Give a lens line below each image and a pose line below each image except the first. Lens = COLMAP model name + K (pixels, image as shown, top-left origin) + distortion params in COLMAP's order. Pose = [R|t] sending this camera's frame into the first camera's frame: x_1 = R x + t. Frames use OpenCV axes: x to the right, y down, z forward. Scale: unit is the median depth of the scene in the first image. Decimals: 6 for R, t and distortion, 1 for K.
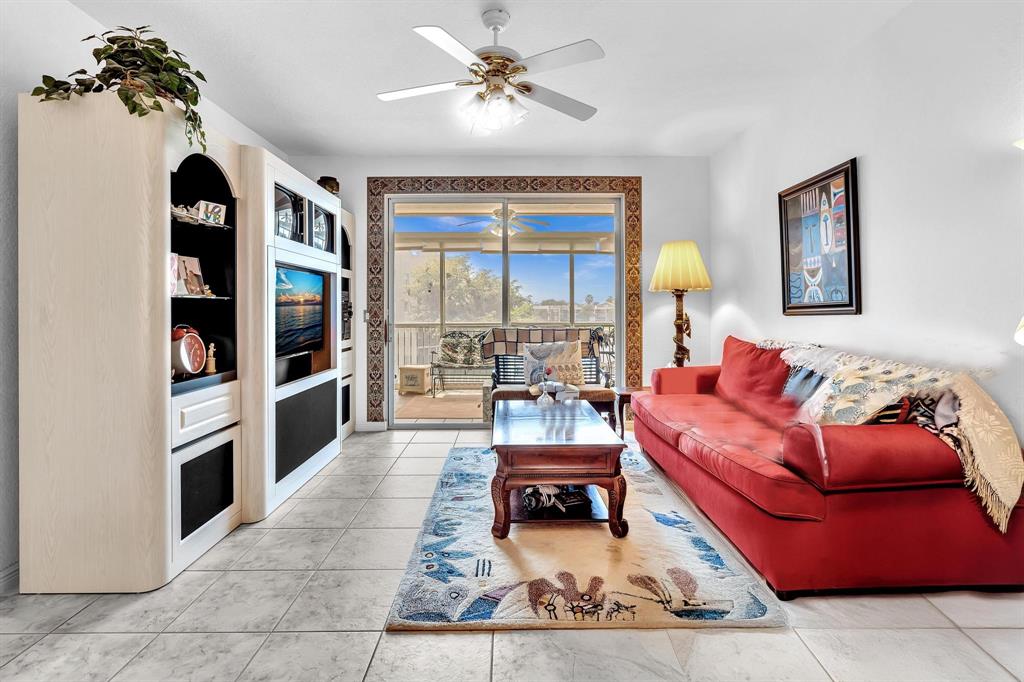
lens RADIAL K [[472.9, 0, 511.0], [0, 472.9, 309.1], [0, 0, 1]] dist [0.000830, 0.000200]
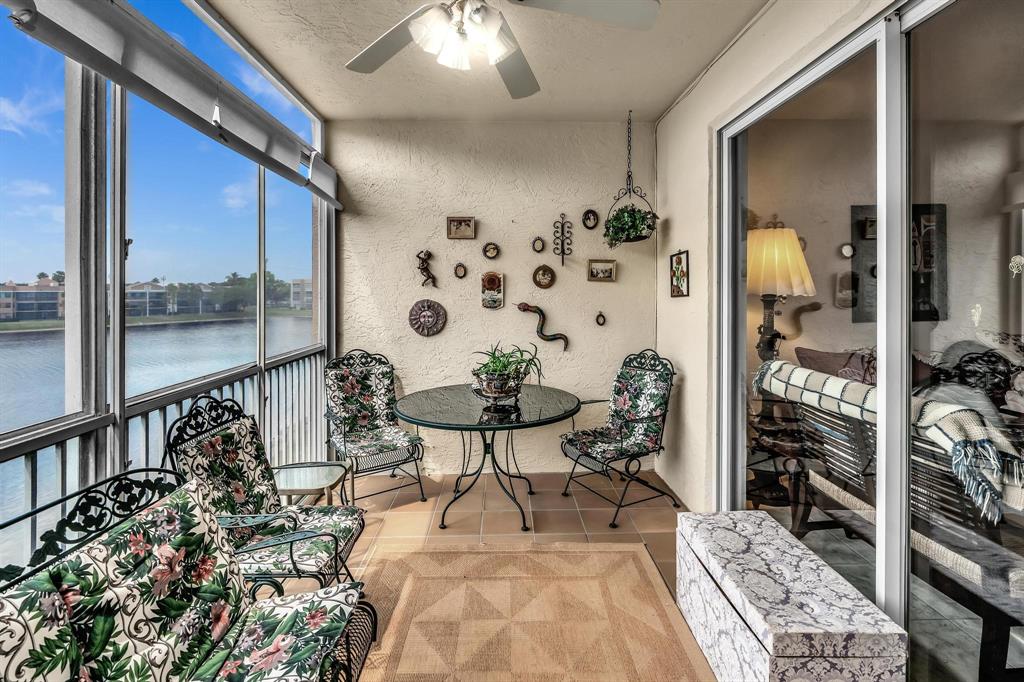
lens RADIAL K [[476.4, 0, 507.9], [0, 476.4, 289.7], [0, 0, 1]] dist [-0.002209, 0.000144]
pose [[-0.008579, 0.004993, 0.999951, -0.378130], [0.001091, 0.999987, -0.004983, -0.040988], [-0.999963, 0.001048, -0.008584, 1.373201]]
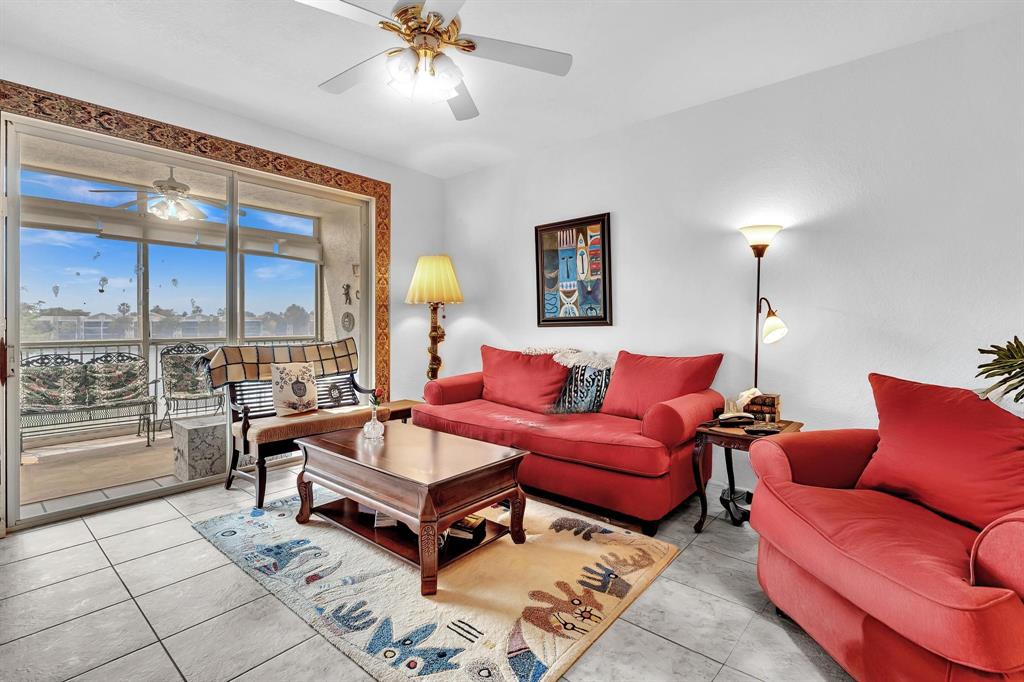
lens RADIAL K [[467.2, 0, 508.7], [0, 467.2, 327.3], [0, 0, 1]] dist [-0.000467, 0.000155]
pose [[0.653057, -0.005153, 0.757291, -0.306887], [-0.003860, 0.999941, 0.010133, 0.002087], [-0.757299, -0.009540, 0.652999, 0.199512]]
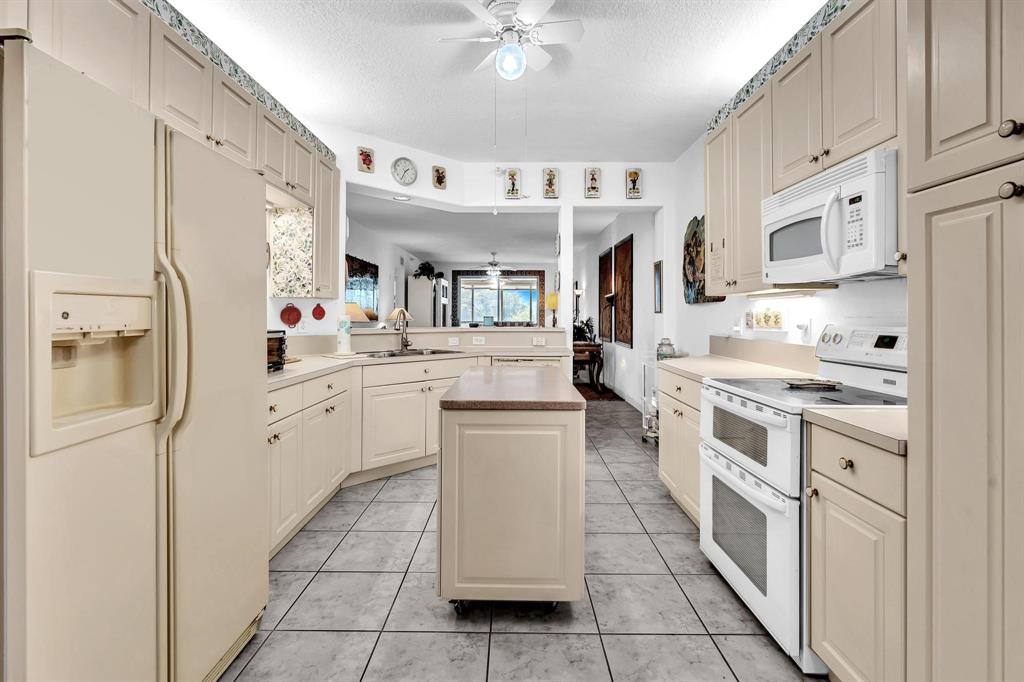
lens RADIAL K [[468.3, 0, 511.6], [0, 468.3, 312.7], [0, 0, 1]] dist [-0.003145, 0.000174]
pose [[0.999865, 0.007141, -0.014800, 0.119250], [-0.007214, 0.999962, -0.004869, -0.001660], [0.014765, 0.004975, 0.999879, -2.019827]]
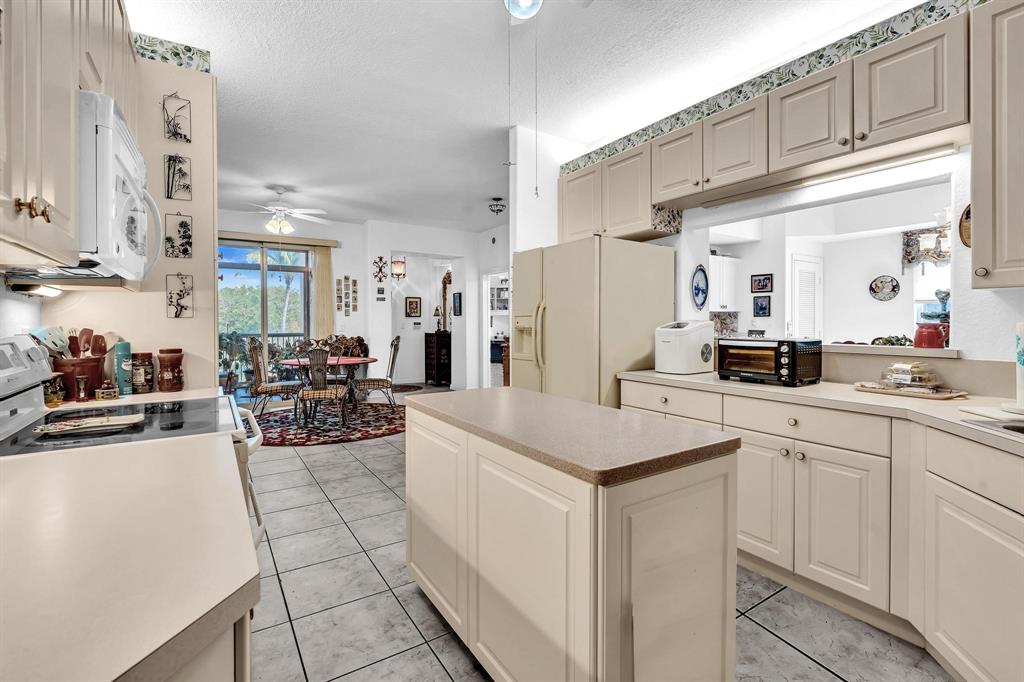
lens RADIAL K [[464.5, 0, 508.0], [0, 464.5, 326.0], [0, 0, 1]] dist [-0.000627, -0.000011]
pose [[-0.843855, 0.011271, -0.536452, 0.336004], [0.007060, 0.999926, 0.009904, -0.002059], [0.536524, 0.004570, -0.843873, -1.173794]]
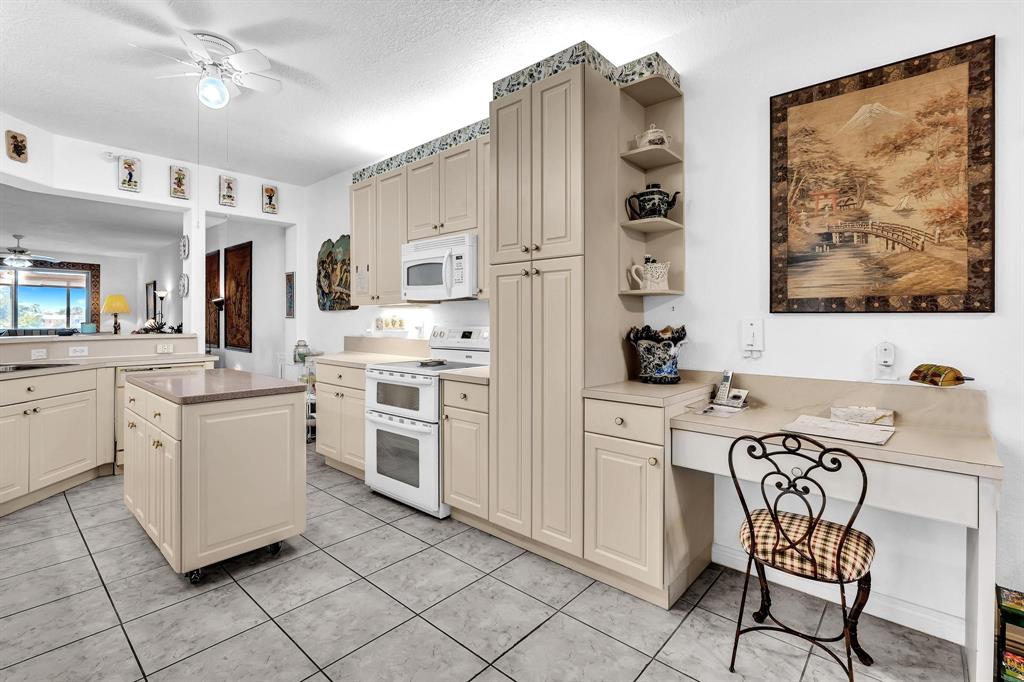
lens RADIAL K [[464.3, 0, 504.8], [0, 464.3, 320.1], [0, 0, 1]] dist [-0.008297, 0.001724]
pose [[0.674288, 0.003949, 0.738458, -0.066136], [-0.002737, 0.999992, -0.002848, -0.002101], [-0.738464, -0.000101, 0.674293, -2.149135]]
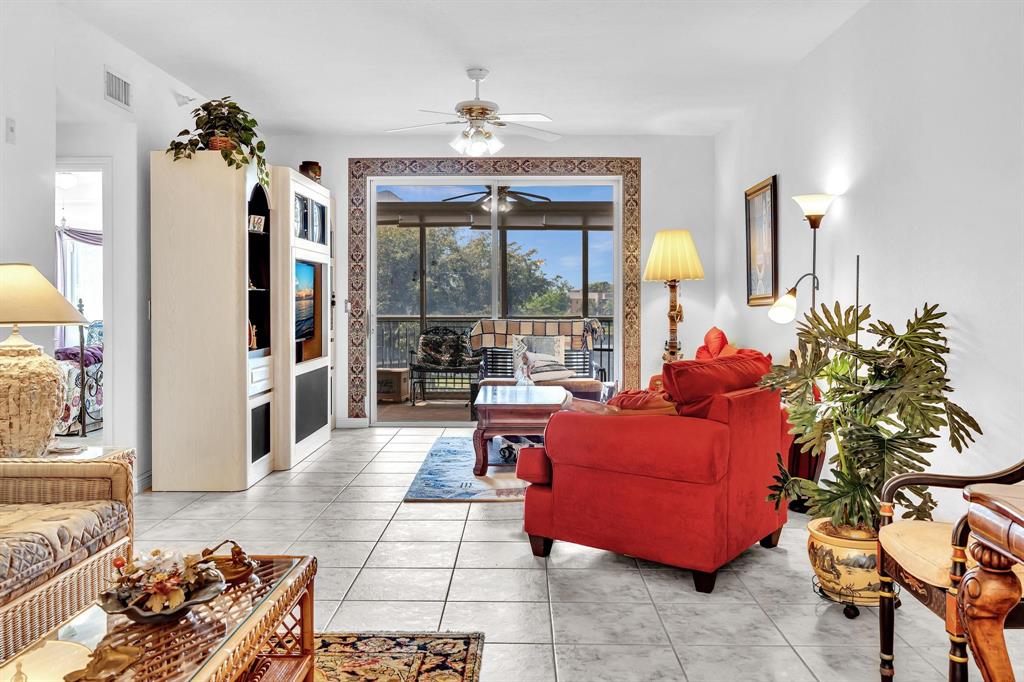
lens RADIAL K [[853.5, 0, 511.2], [0, 853.5, 315.0], [0, 0, 1]] dist [-0.003839, 0.000291]
pose [[0.999718, 0.004012, -0.023411, 0.063933], [-0.003565, 0.999811, 0.019104, -0.001238], [0.023483, -0.019015, 0.999543, -0.731708]]
